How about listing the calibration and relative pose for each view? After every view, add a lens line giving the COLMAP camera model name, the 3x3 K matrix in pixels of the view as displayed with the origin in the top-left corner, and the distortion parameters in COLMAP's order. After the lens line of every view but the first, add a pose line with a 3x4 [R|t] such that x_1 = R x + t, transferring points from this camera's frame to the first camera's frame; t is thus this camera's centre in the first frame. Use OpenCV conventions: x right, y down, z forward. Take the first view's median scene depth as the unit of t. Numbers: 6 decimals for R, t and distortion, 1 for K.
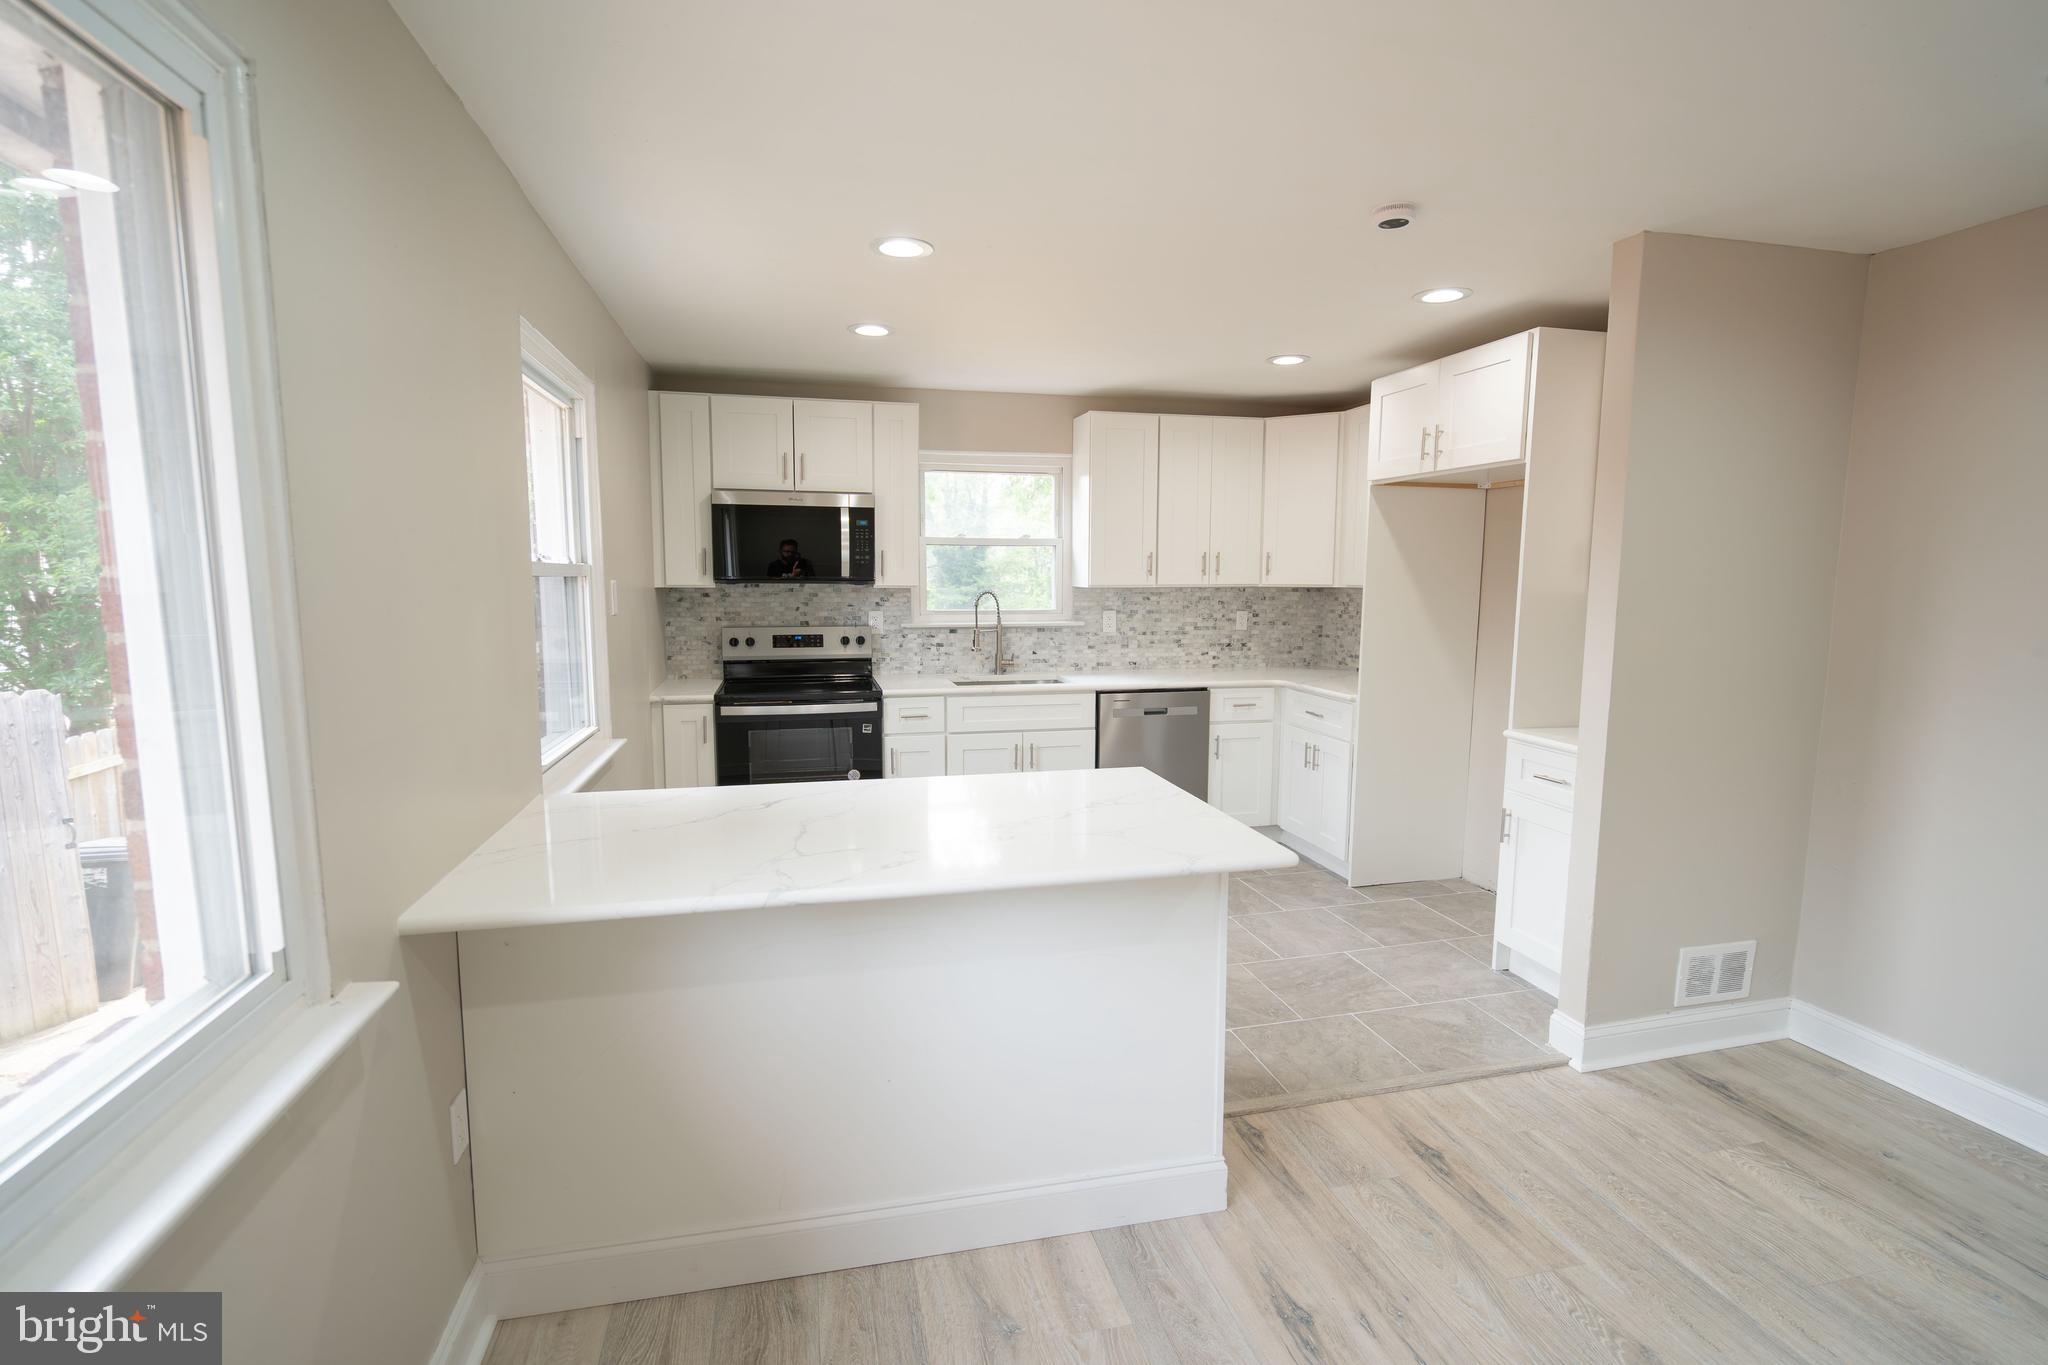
lens RADIAL K [[932.4, 0, 1023.5], [0, 932.4, 685.1], [0, 0, 1]] dist [-0.010562, 0.005882]
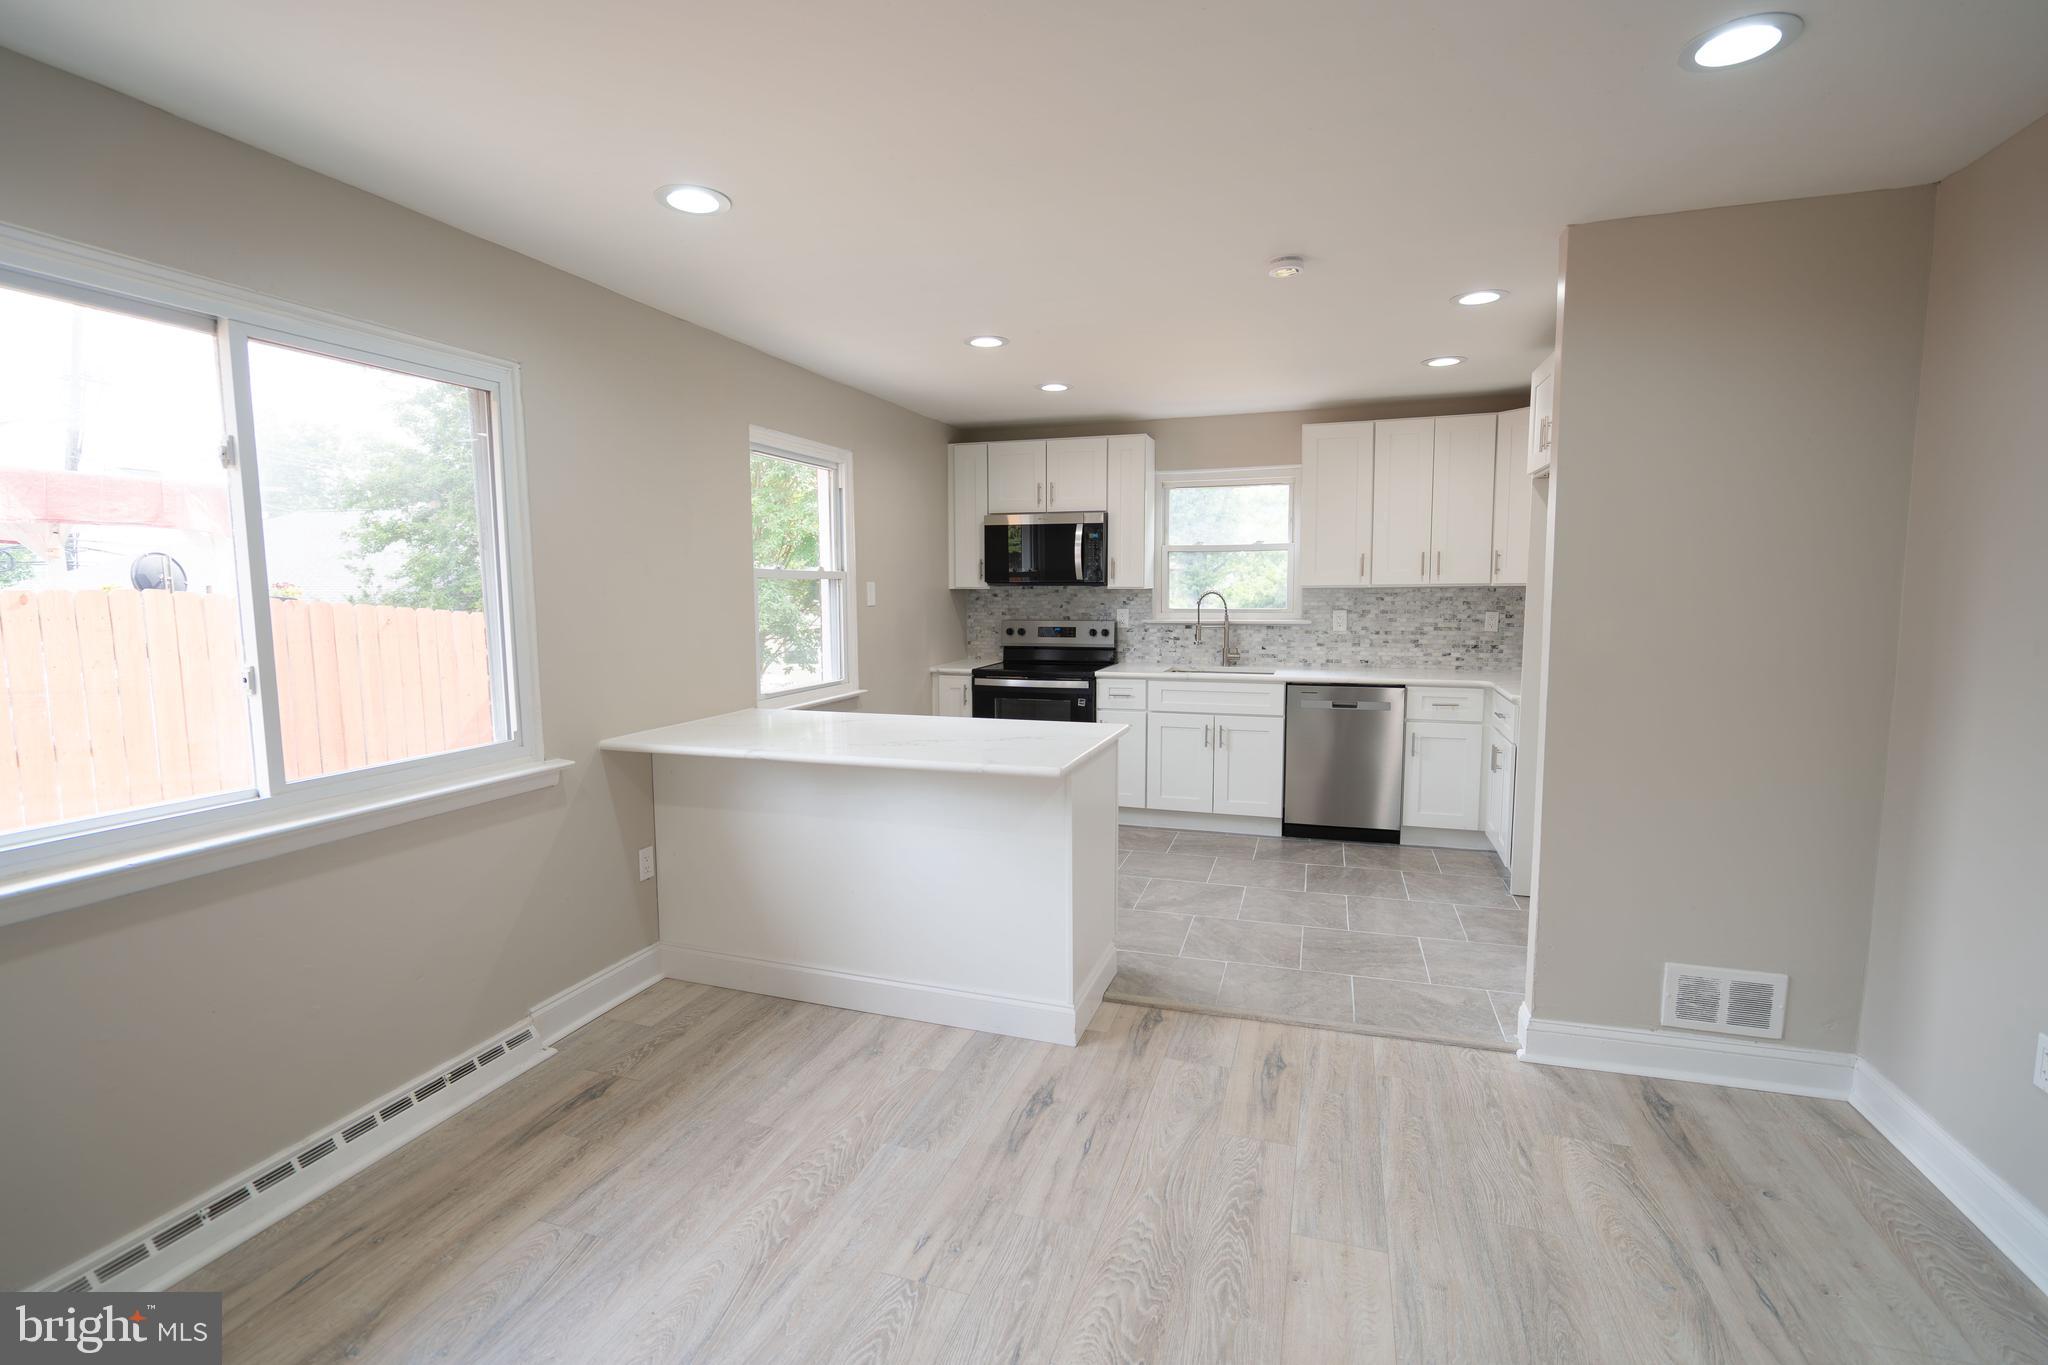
lens RADIAL K [[932.4, 0, 1021.6], [0, 932.4, 689.8], [0, 0, 1]] dist [-0.010562, 0.005882]
pose [[0.848937, 0.050029, -0.526120, 0.395735], [-0.053589, 0.998527, 0.008481, 0.022756], [0.525770, 0.020994, 0.850368, -0.088042]]
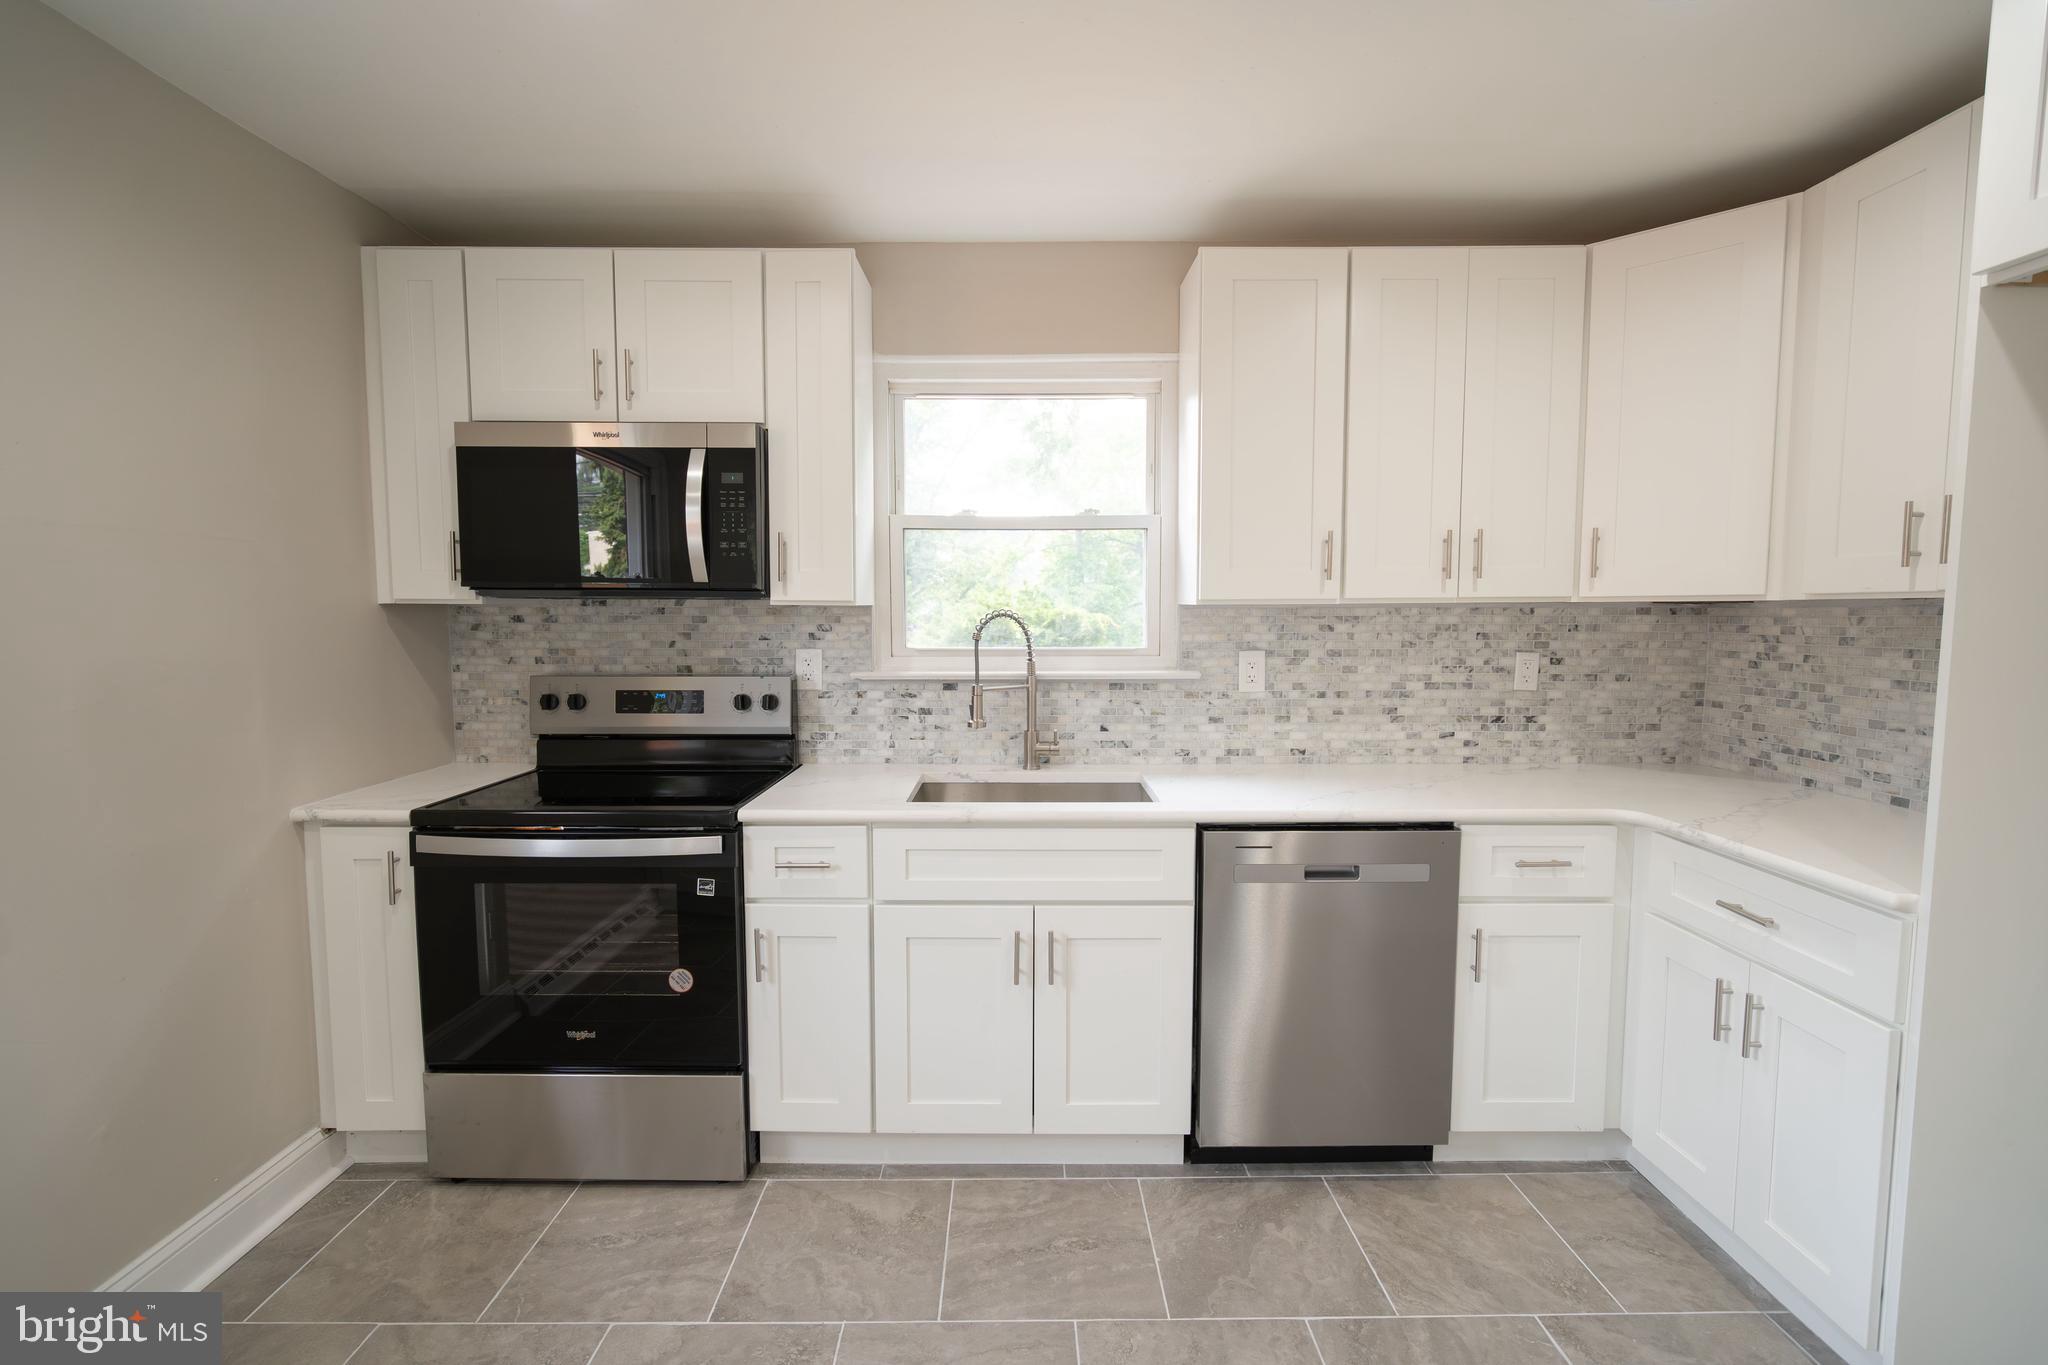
lens RADIAL K [[932.4, 0, 1019.2], [0, 932.4, 681.3], [0, 0, 1]] dist [-0.010562, 0.005882]
pose [[0.971691, 0.014135, -0.235831, 0.102435], [-0.024694, 0.998817, -0.041880, -0.043365], [0.234960, 0.046518, 0.970891, 0.533179]]
